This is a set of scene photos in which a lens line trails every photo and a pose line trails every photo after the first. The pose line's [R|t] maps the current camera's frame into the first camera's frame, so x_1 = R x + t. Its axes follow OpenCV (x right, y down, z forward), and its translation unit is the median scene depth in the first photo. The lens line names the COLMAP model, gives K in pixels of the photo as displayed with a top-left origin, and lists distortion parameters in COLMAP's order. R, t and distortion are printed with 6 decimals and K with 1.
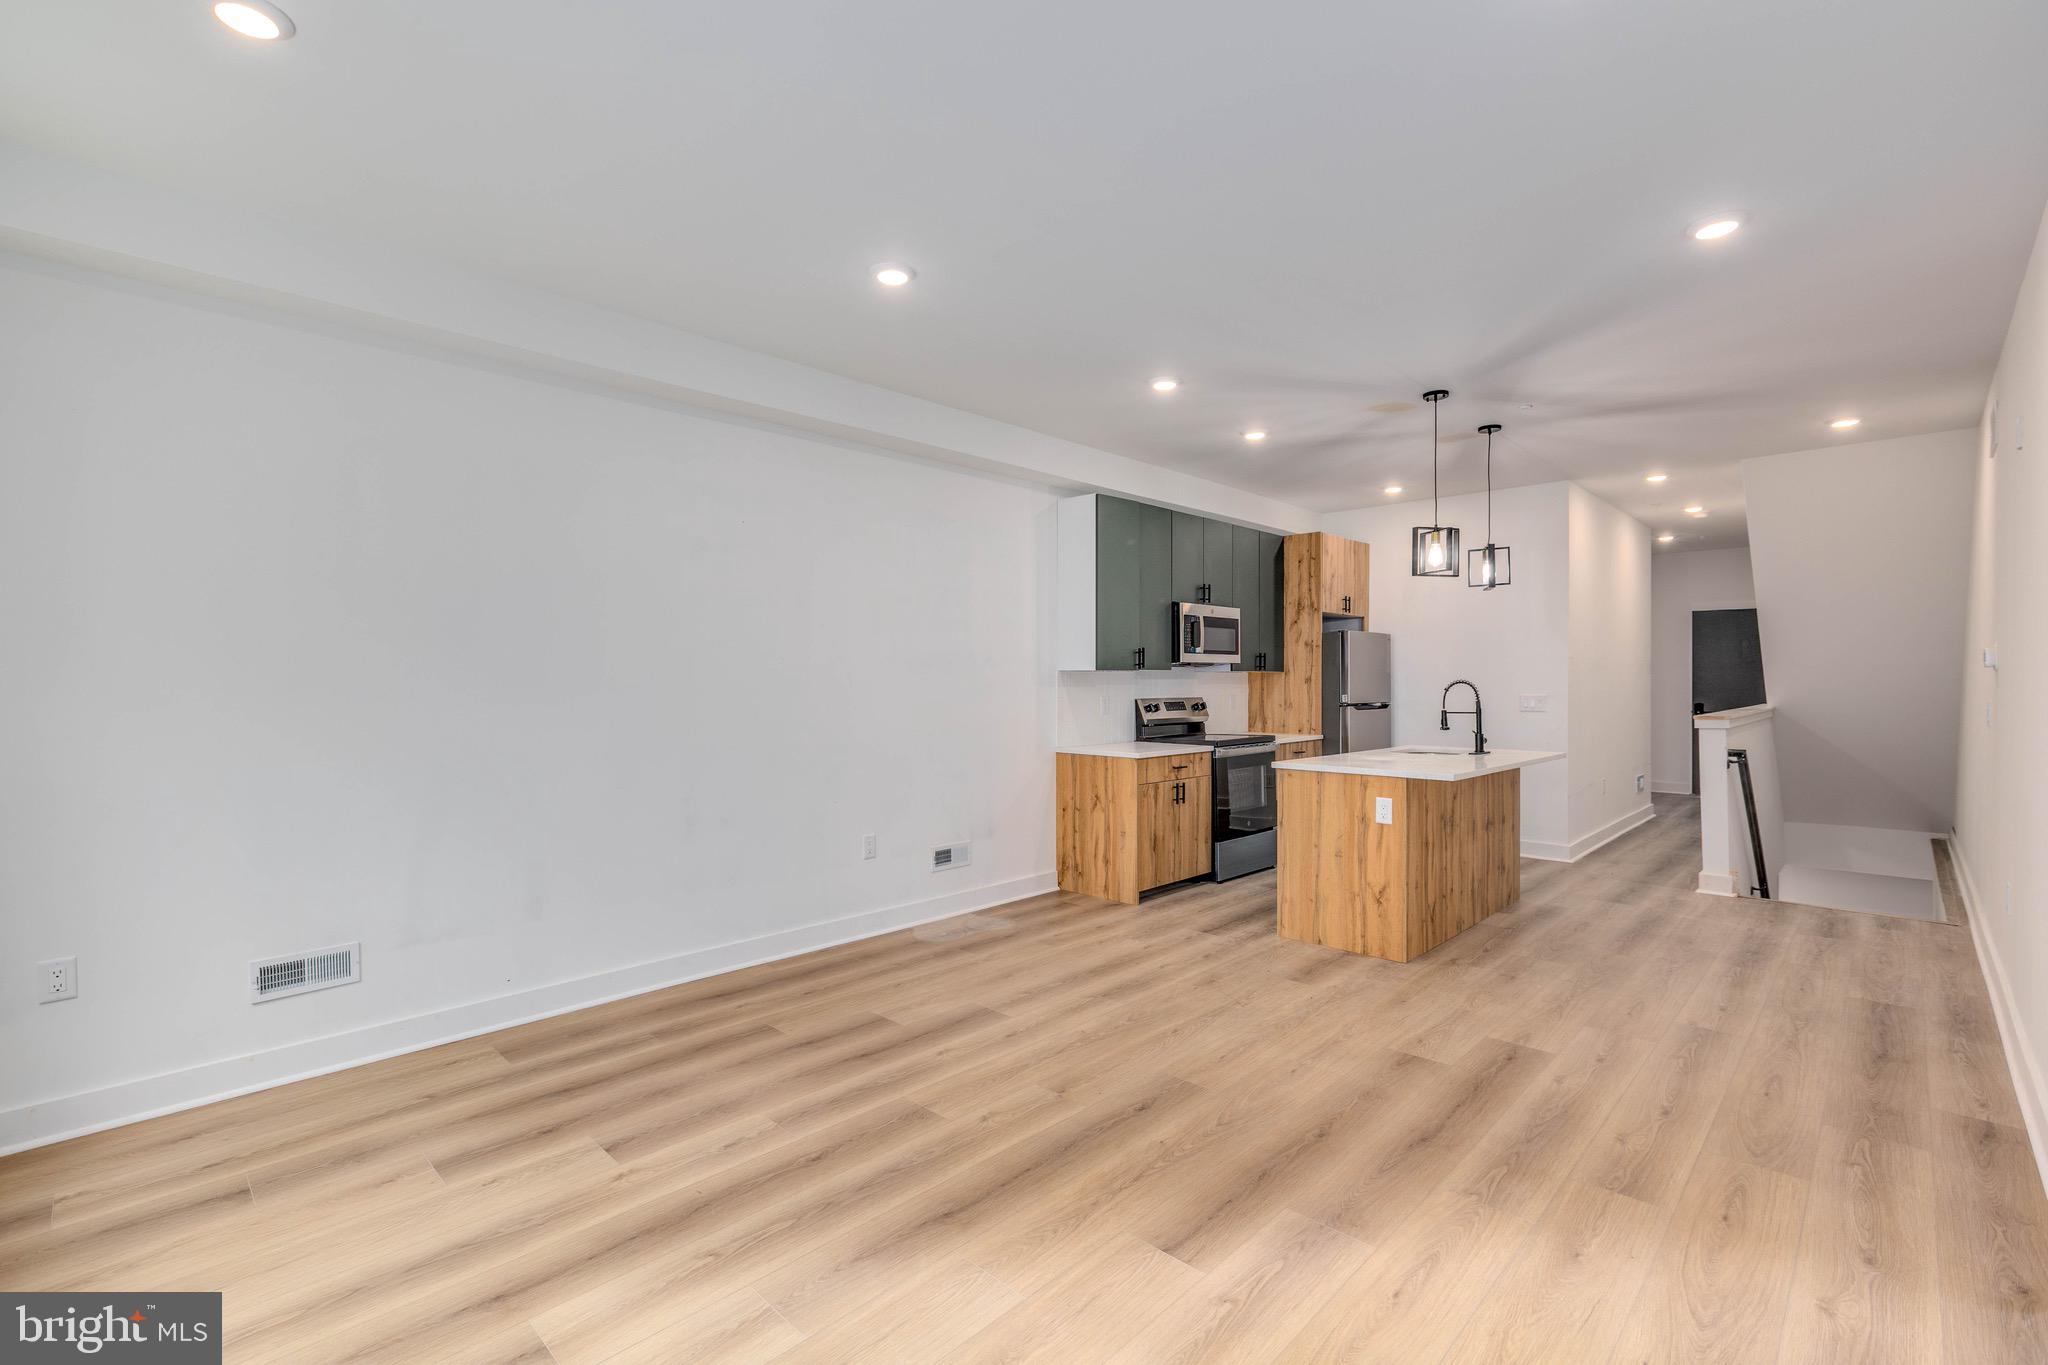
lens RADIAL K [[903.6, 0, 1021.4], [0, 903.6, 681.0], [0, 0, 1]] dist [0.001720, 0.000118]
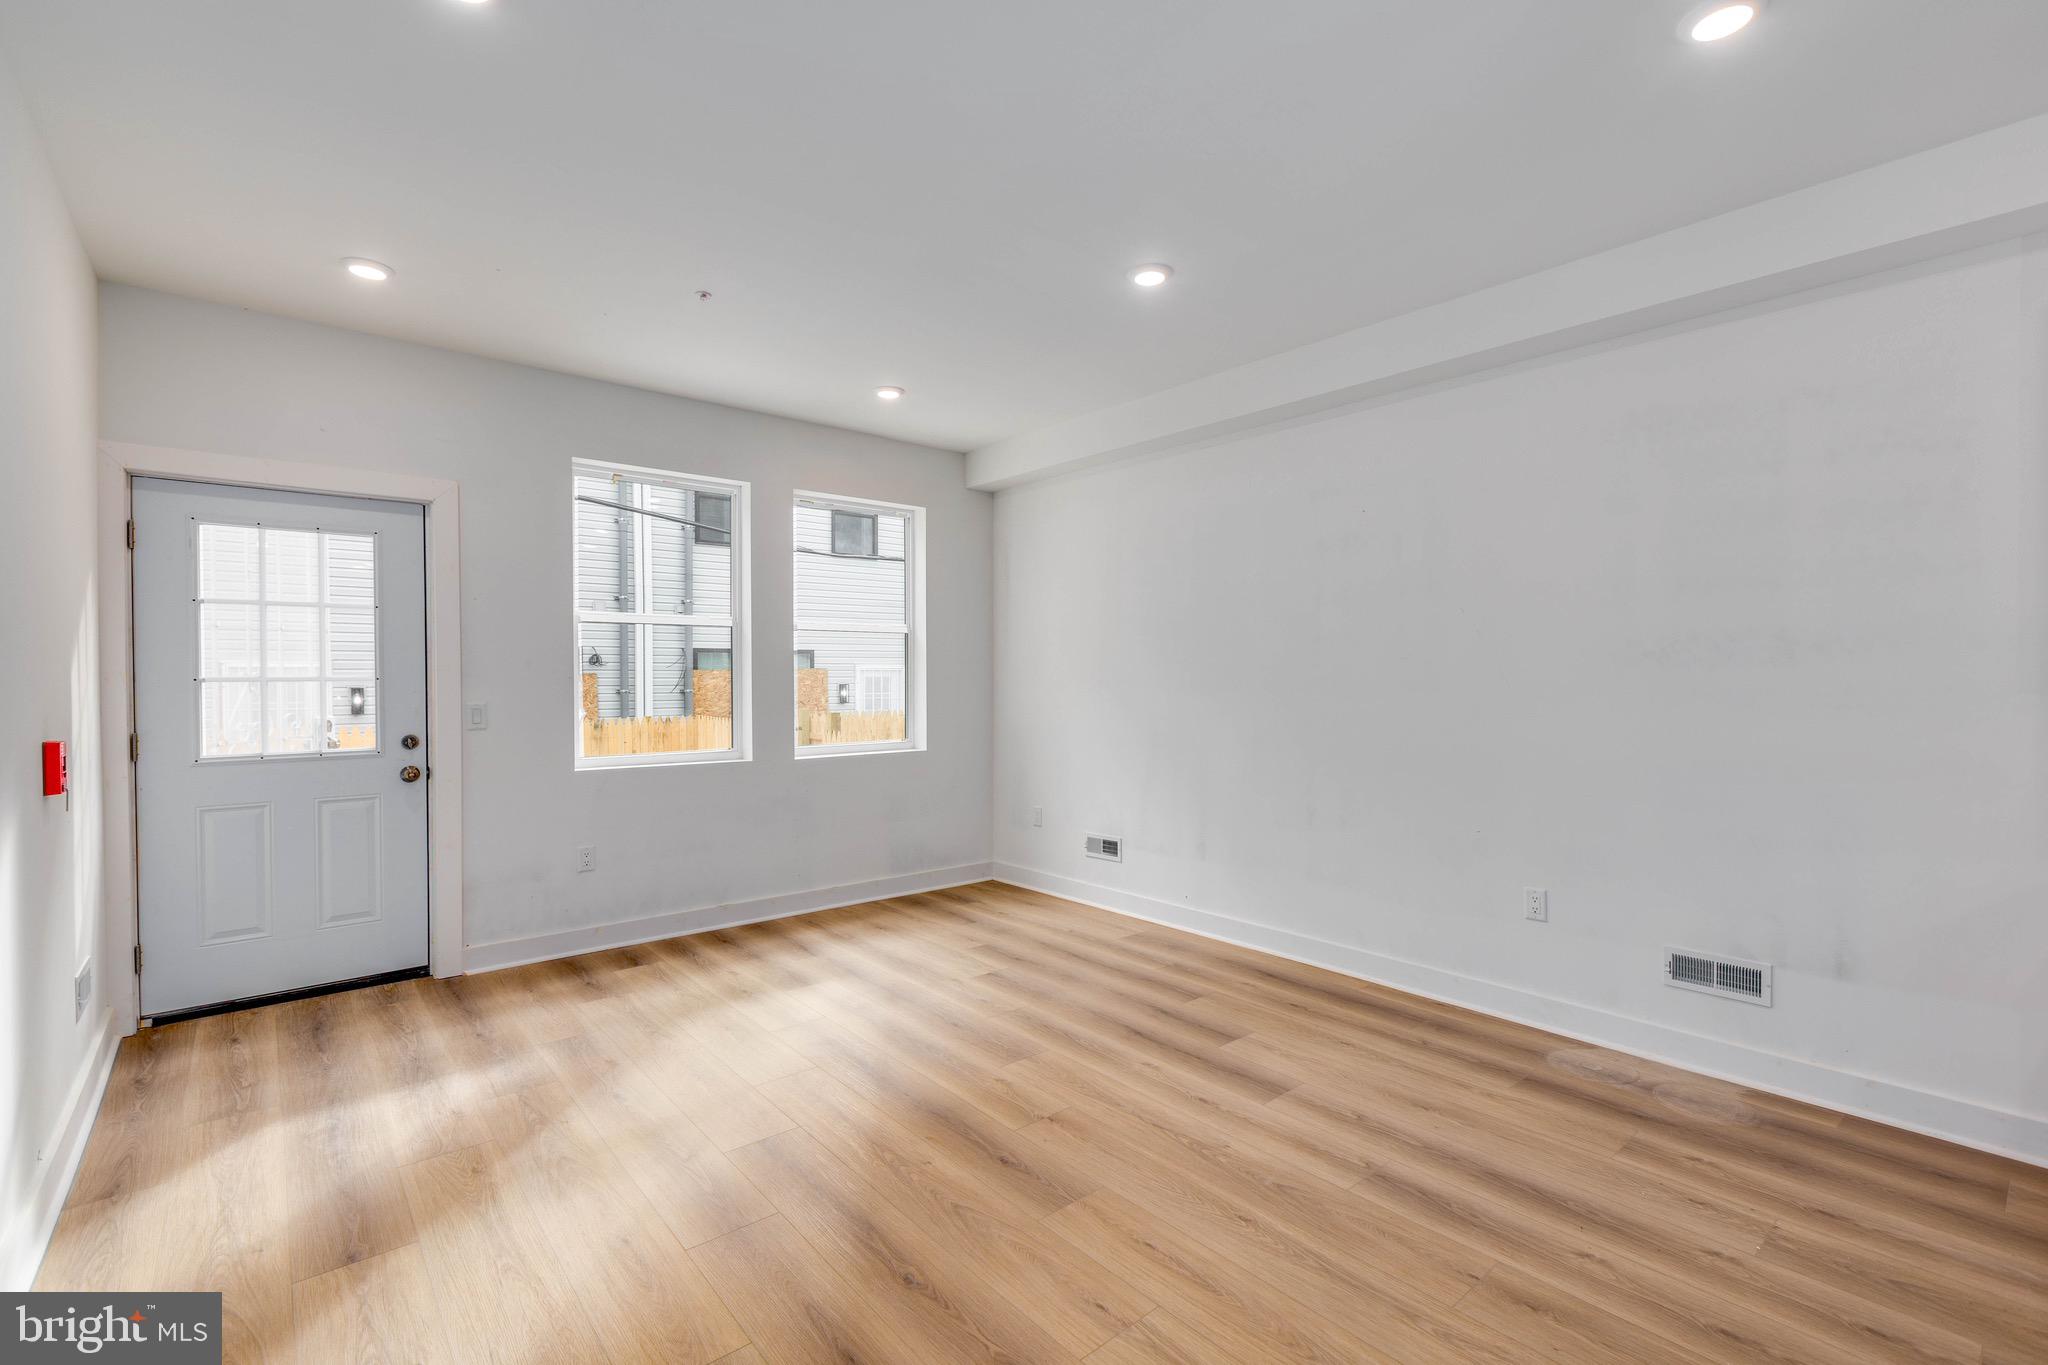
lens RADIAL K [[903.6, 0, 1024.2], [0, 903.6, 683.2], [0, 0, 1]] dist [0.001720, 0.000118]
pose [[-0.090091, 0.009347, -0.995890, 0.586443], [-0.002366, 0.999951, 0.009599, -0.002497], [0.995931, 0.003221, -0.090065, 0.637275]]
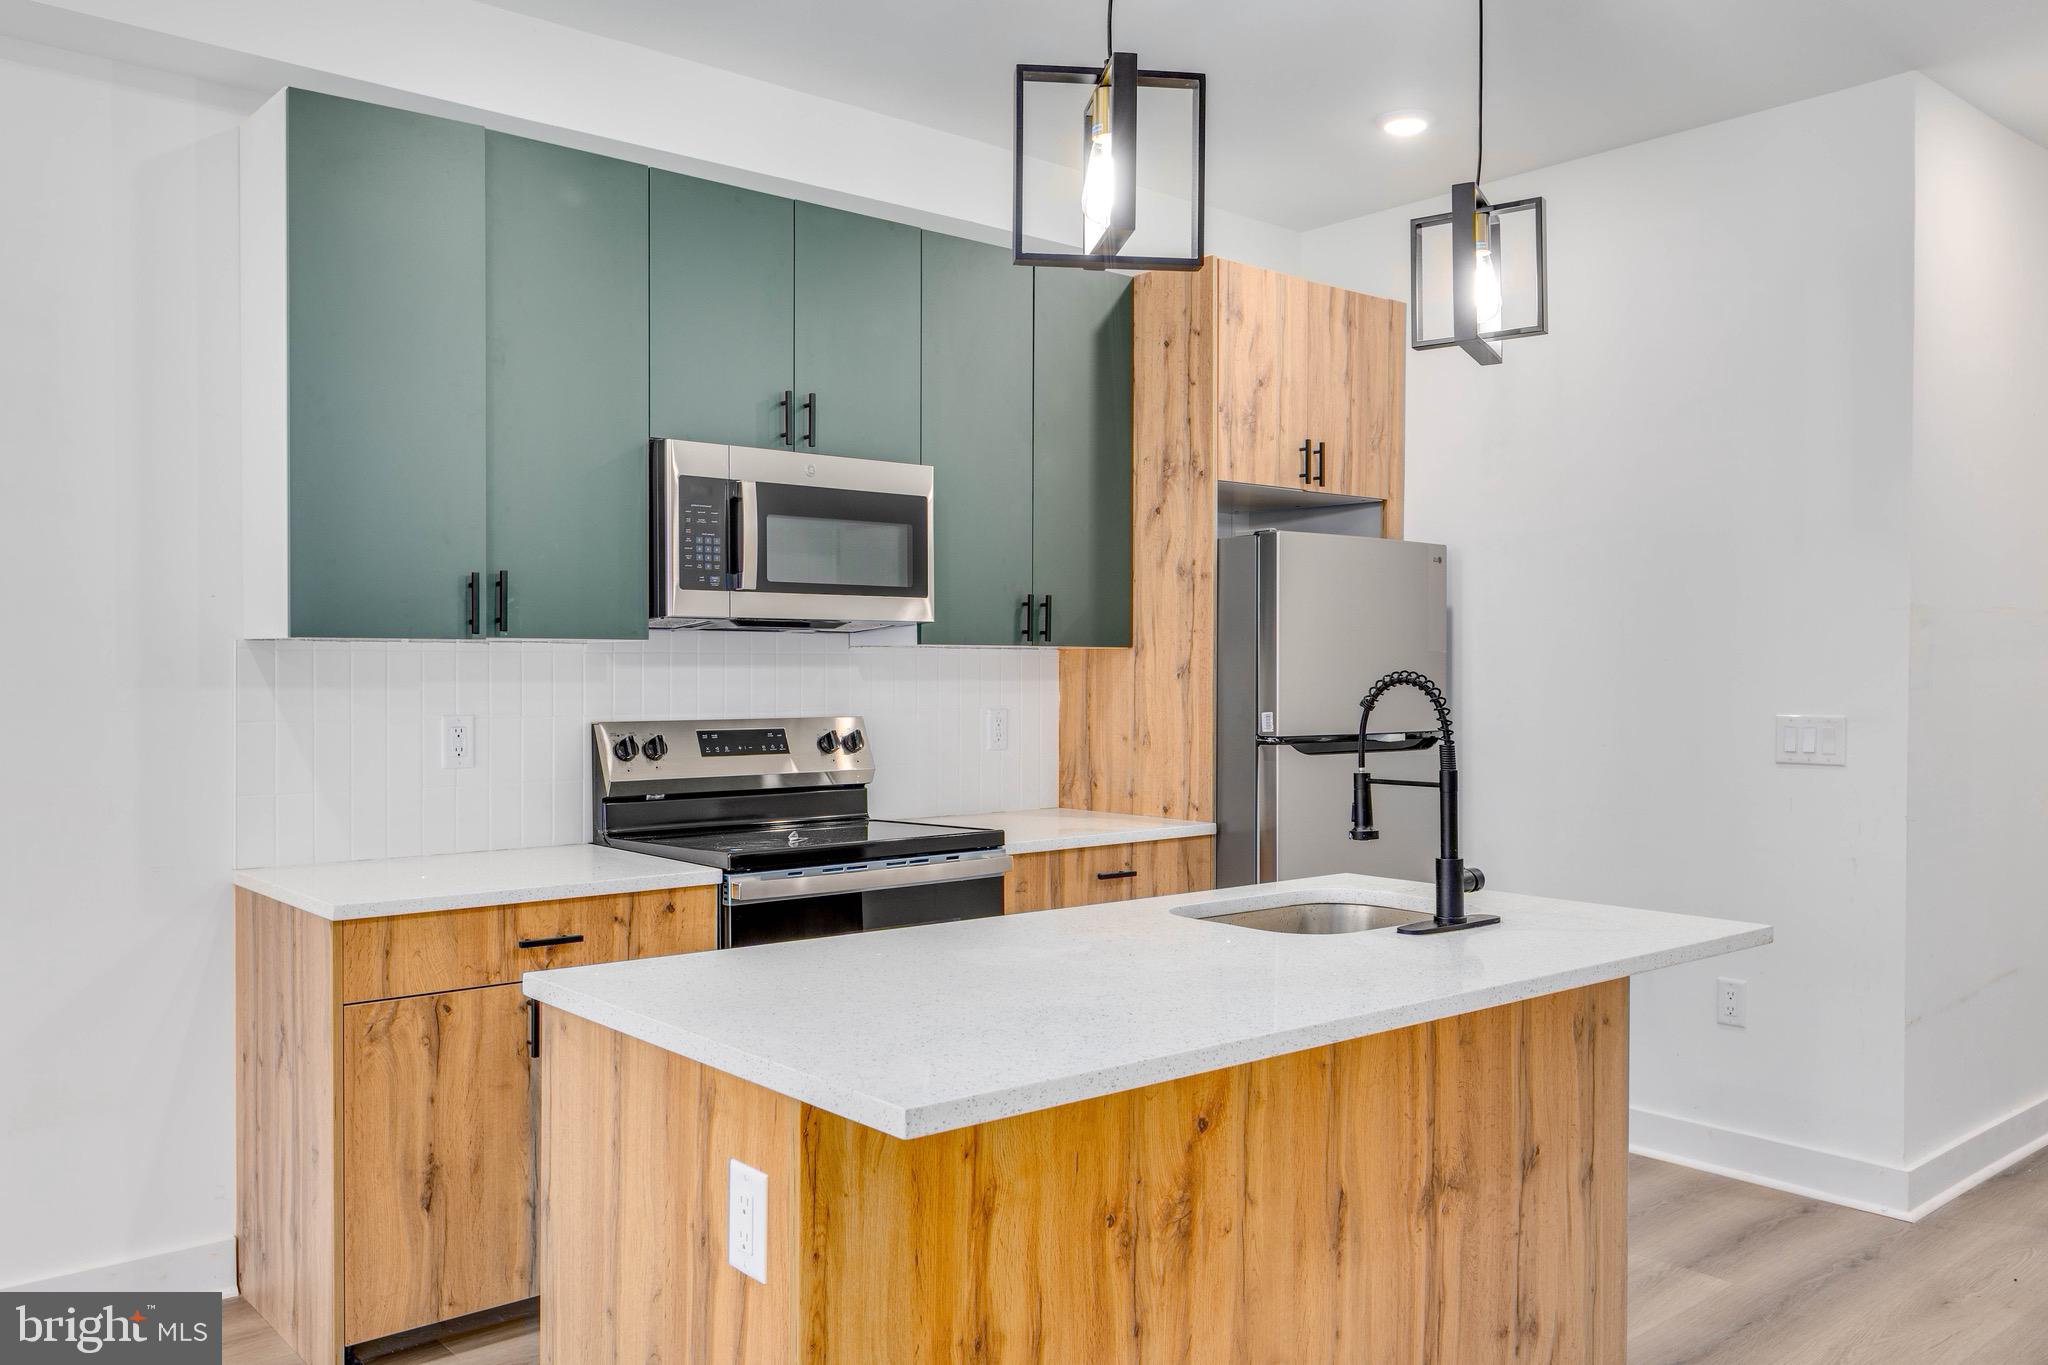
lens RADIAL K [[1601.3, 0, 1016.2], [0, 1601.3, 681.6], [0, 0, 1]] dist [0.001910, 0.000368]
pose [[0.995881, 0.004581, -0.090559, 0.451868], [-0.003825, 0.999956, 0.008517, -0.002399], [0.090594, -0.008135, 0.995855, 0.520446]]
